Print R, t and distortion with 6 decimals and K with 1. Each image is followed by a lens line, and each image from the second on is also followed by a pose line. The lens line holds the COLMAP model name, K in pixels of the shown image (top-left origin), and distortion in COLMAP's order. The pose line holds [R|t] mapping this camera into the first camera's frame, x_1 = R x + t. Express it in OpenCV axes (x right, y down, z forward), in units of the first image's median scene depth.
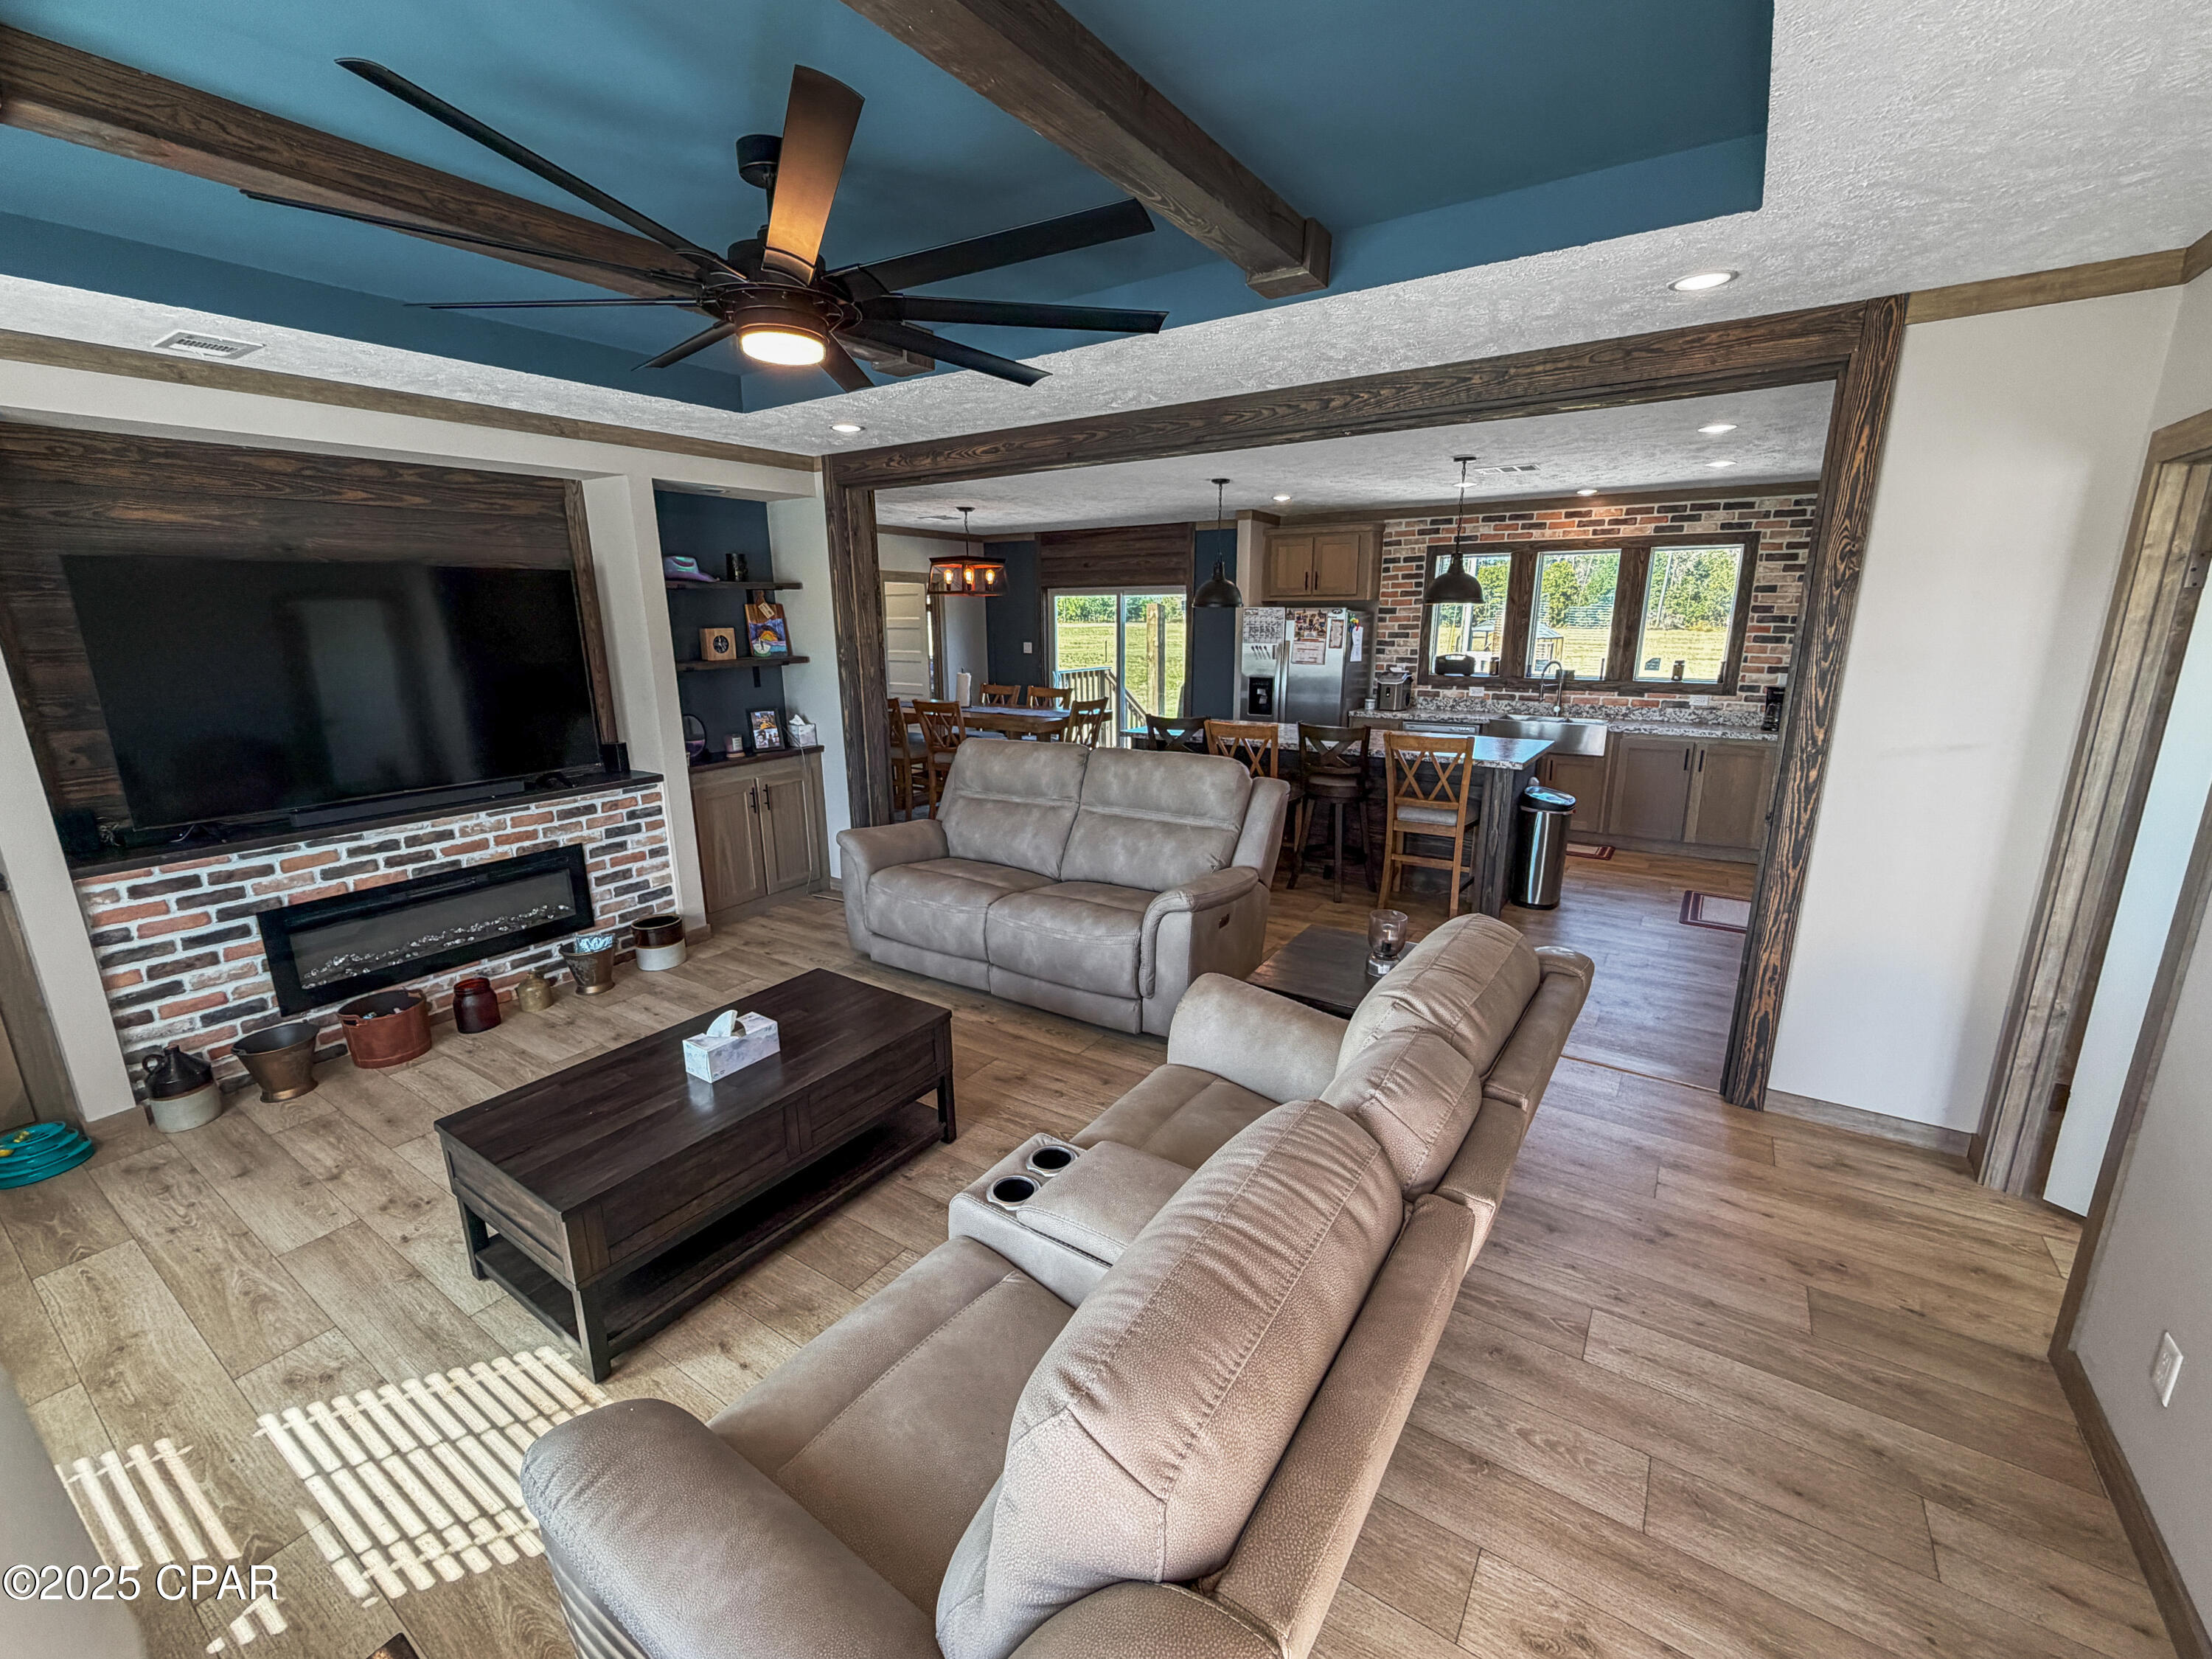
lens RADIAL K [[914.5, 0, 1101.3], [0, 914.5, 829.6], [0, 0, 1]] dist [0.000911, 0.000050]
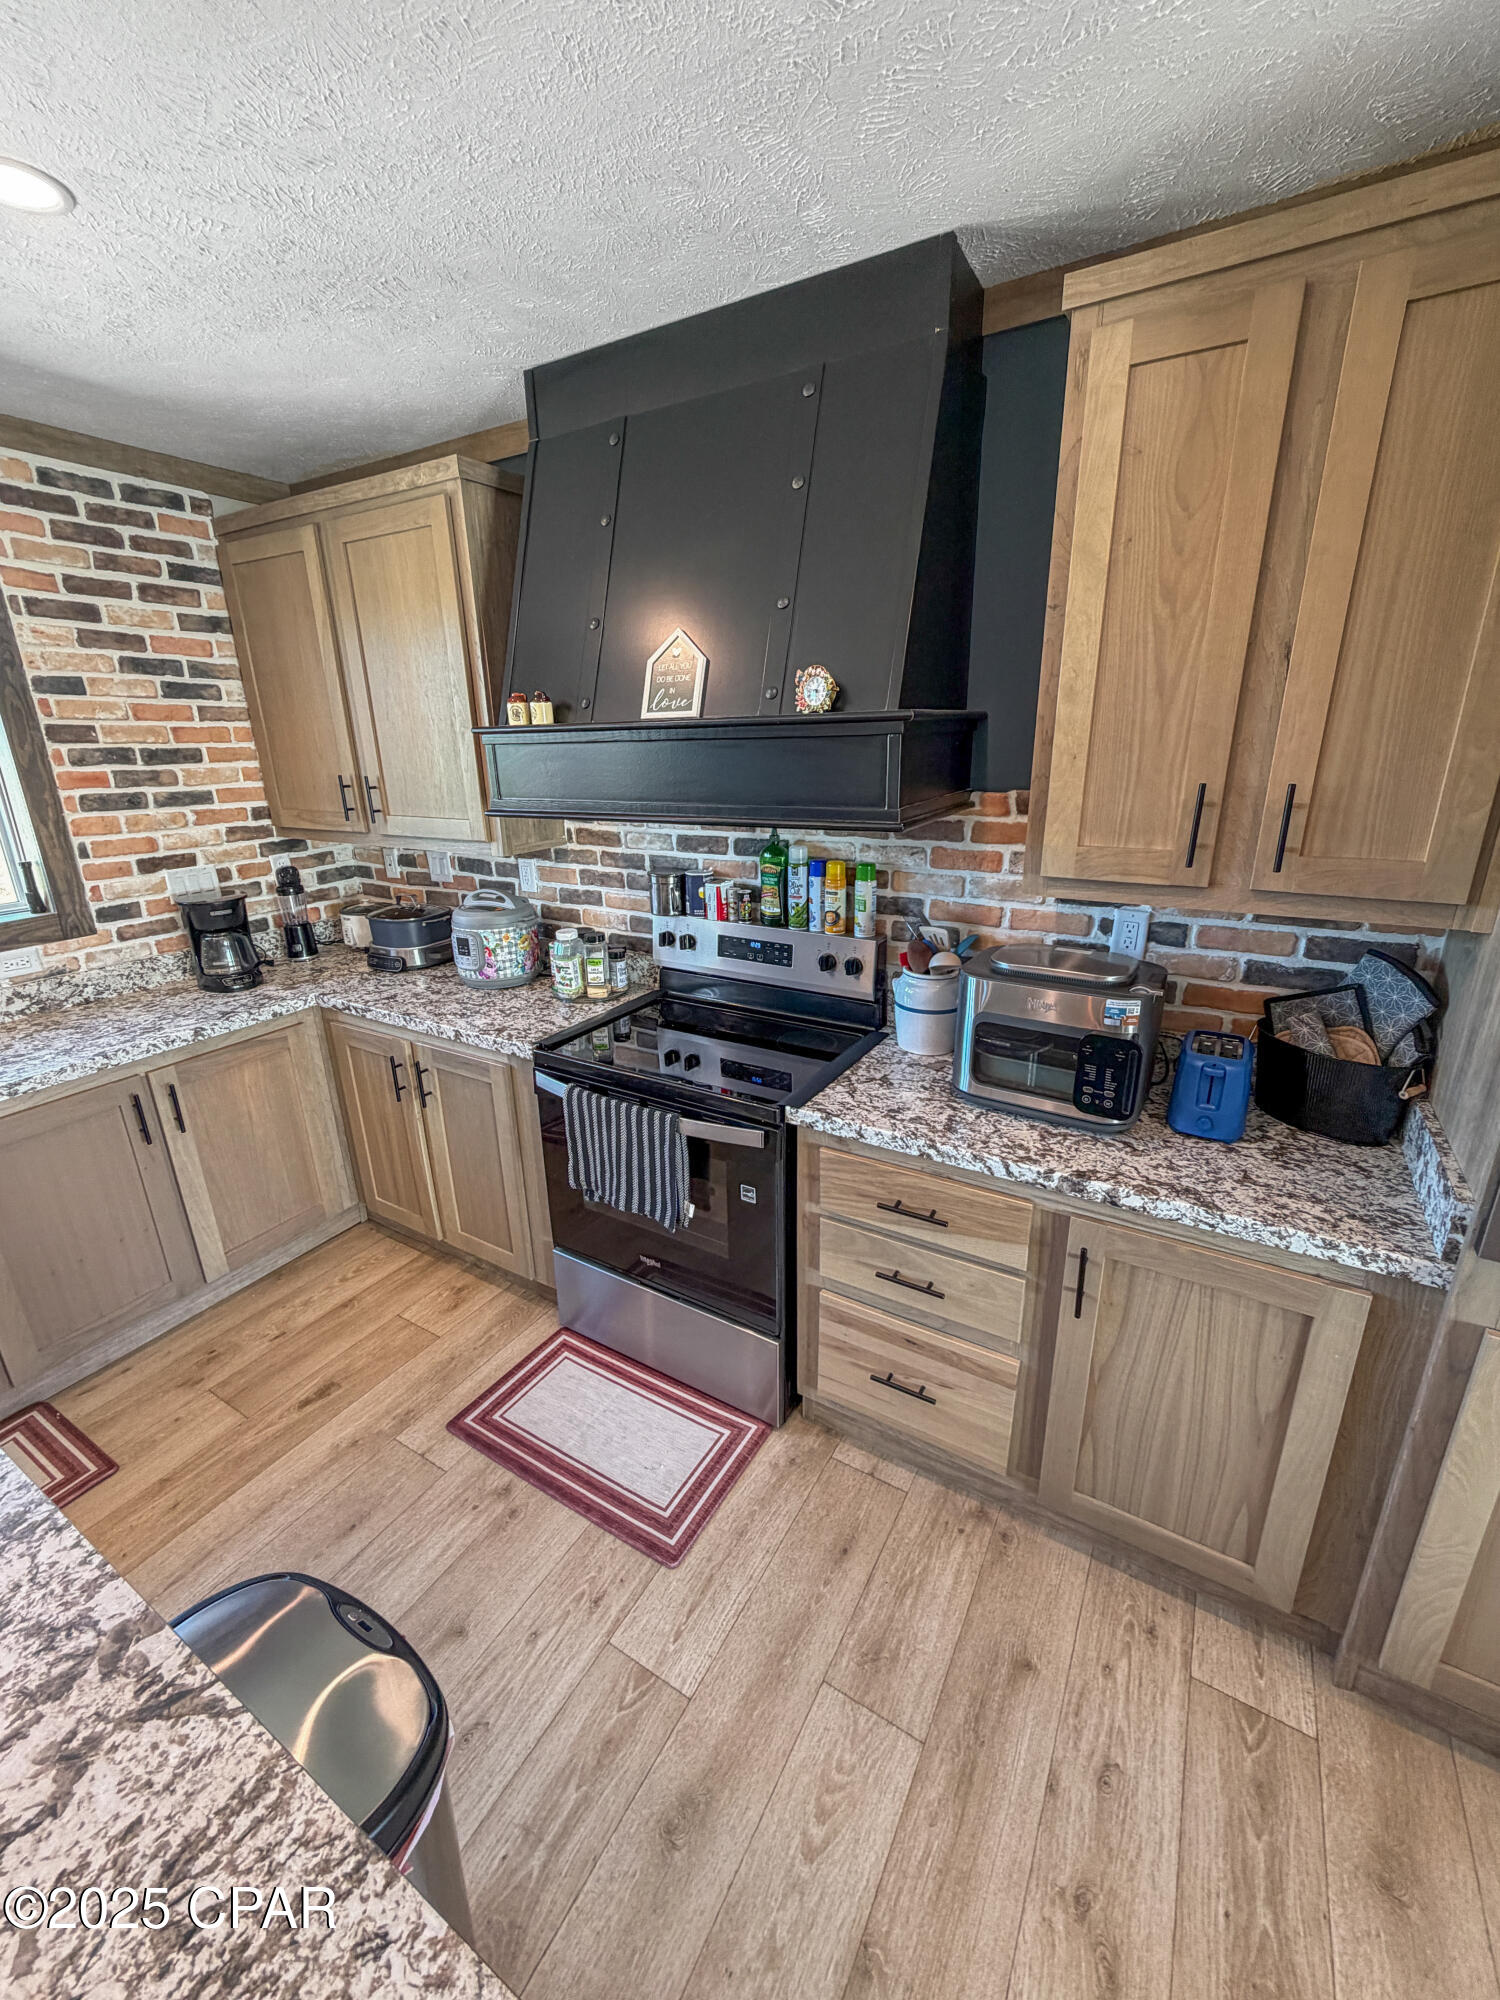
lens RADIAL K [[805.9, 0, 753.8], [0, 805.9, 997.8], [0, 0, 1]] dist [-0.001871, 0.000294]
pose [[-0.058264, -0.311031, 0.948612, 0.282318], [0.241009, 0.917737, 0.315710, -0.156961], [-0.968772, 0.247019, 0.021490, 0.660725]]
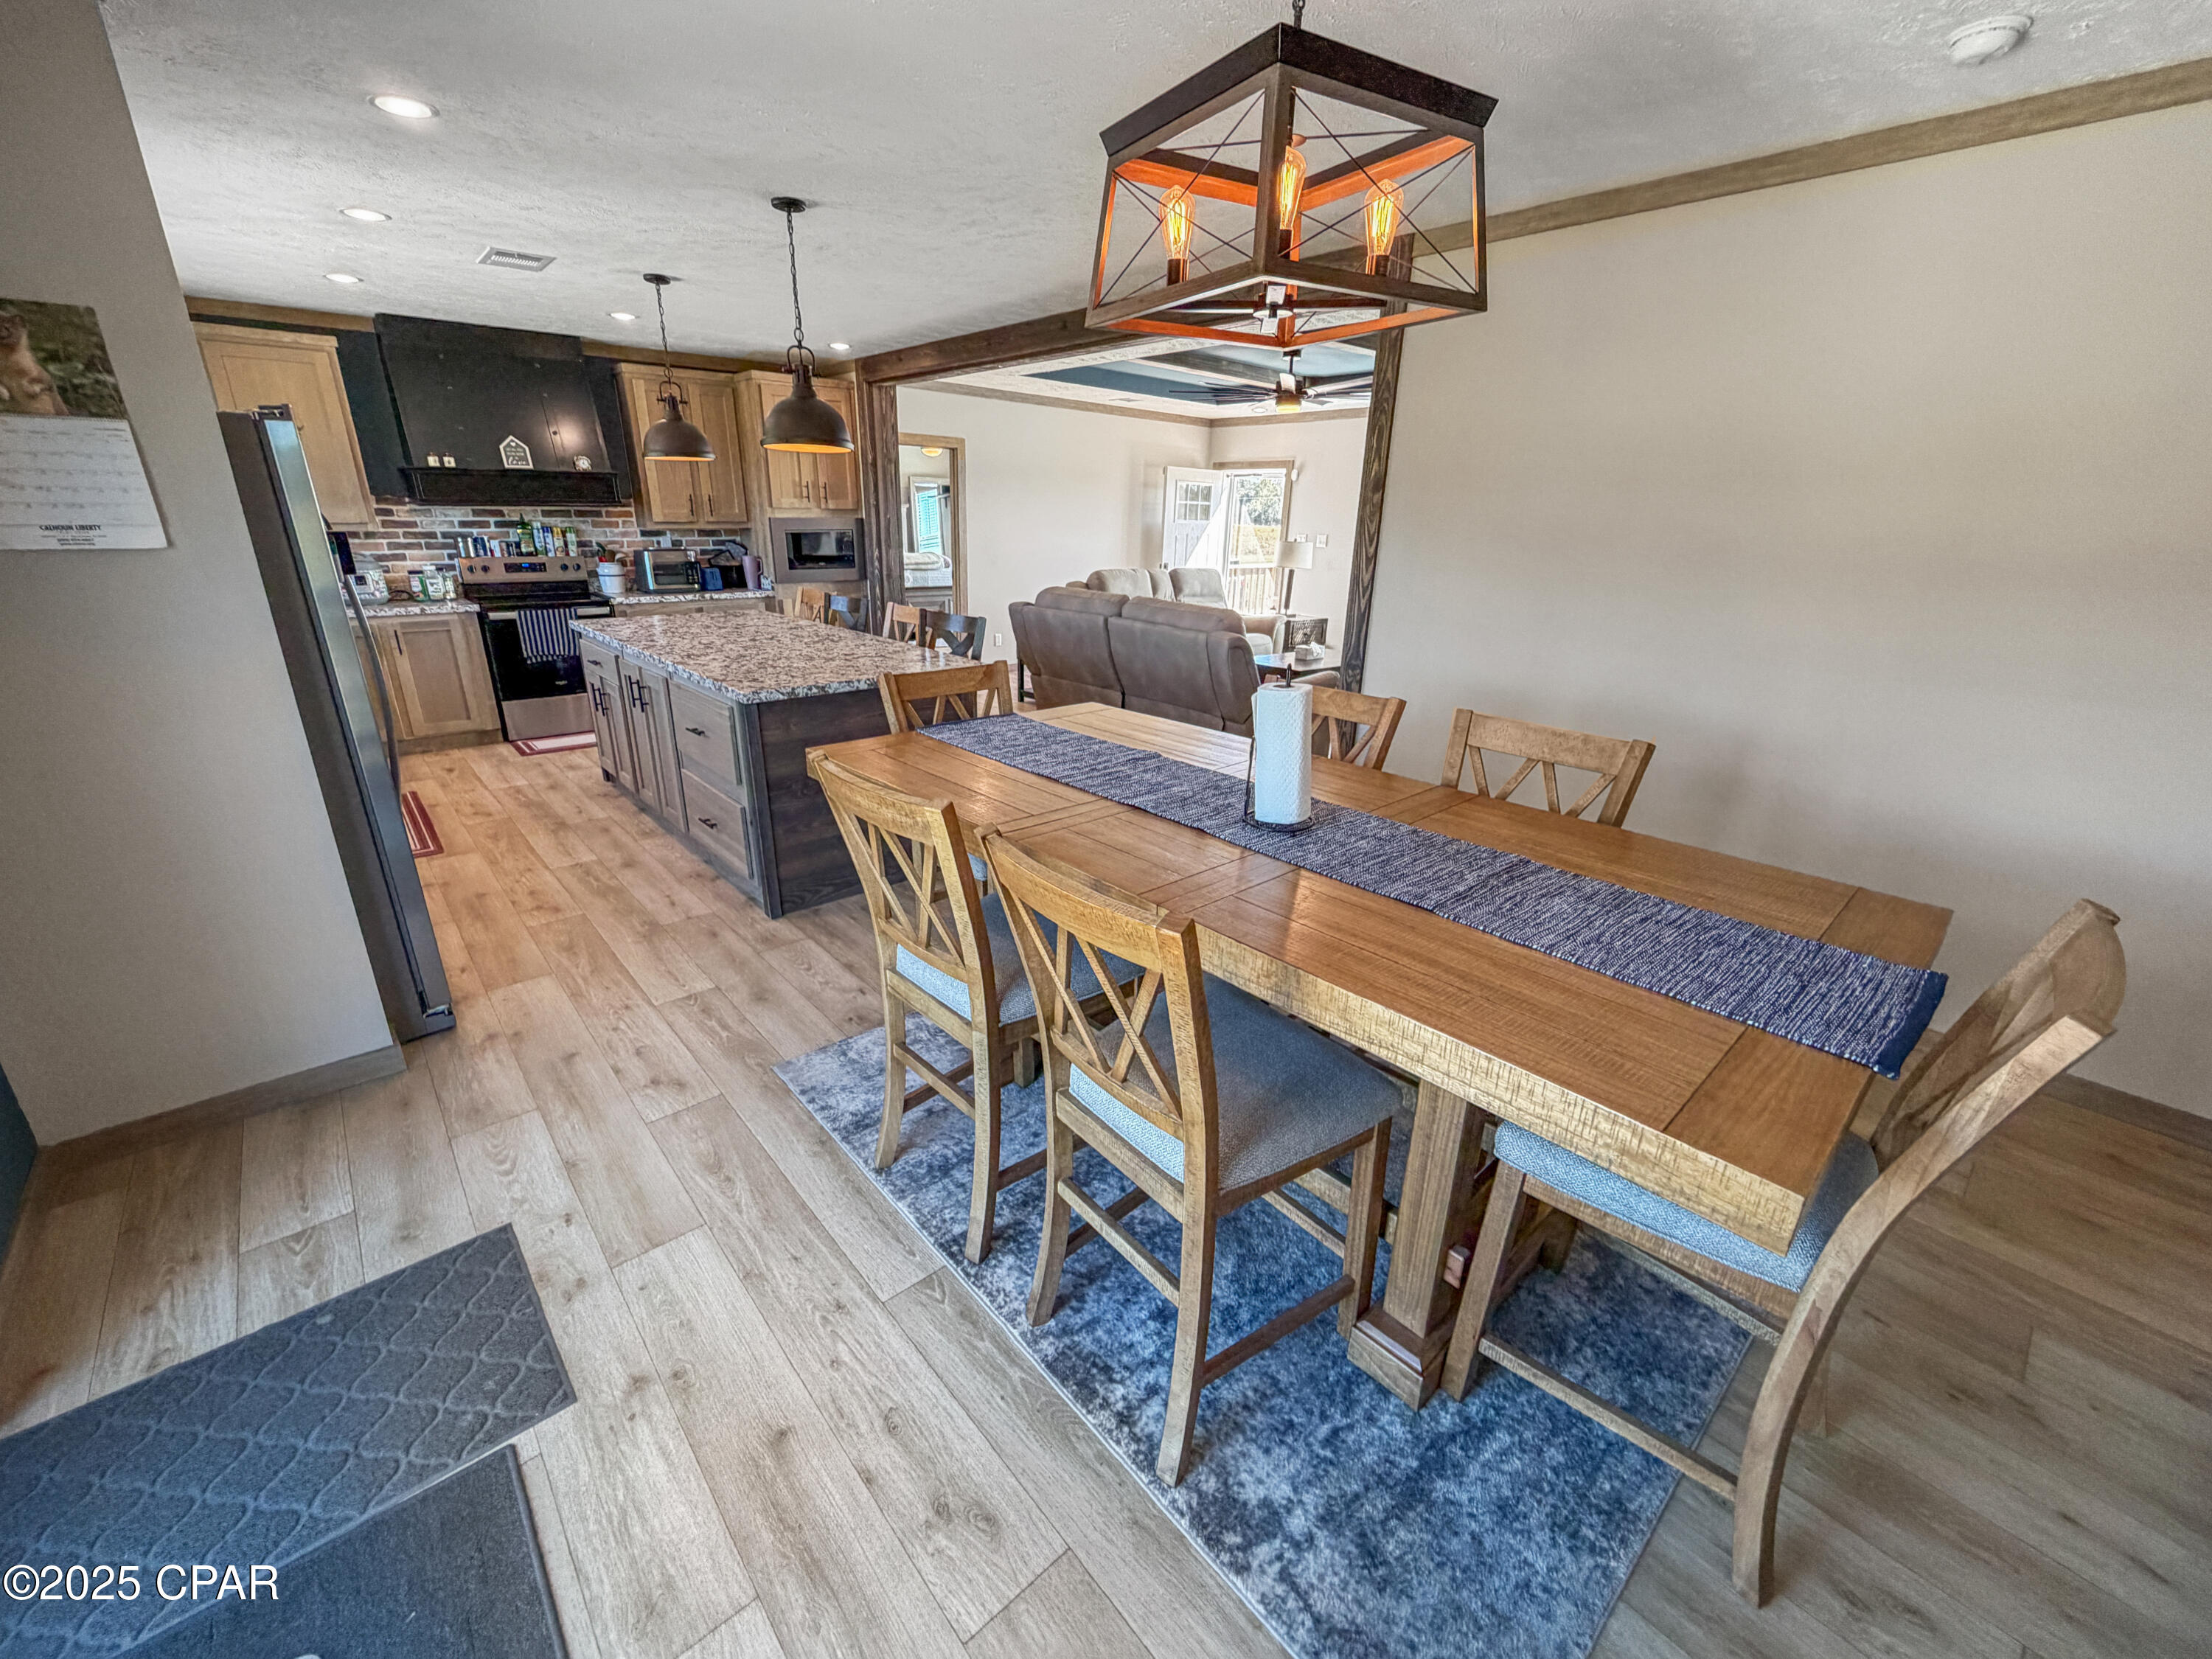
lens RADIAL K [[891.3, 0, 1106.0], [0, 891.3, 829.5], [0, 0, 1]] dist [-0.001871, 0.000294]
pose [[-0.966592, -0.101555, 0.235344, -0.189939], [0.041559, 0.843922, 0.534854, -0.299806], [-0.252929, 0.526766, -0.811507, 1.375122]]
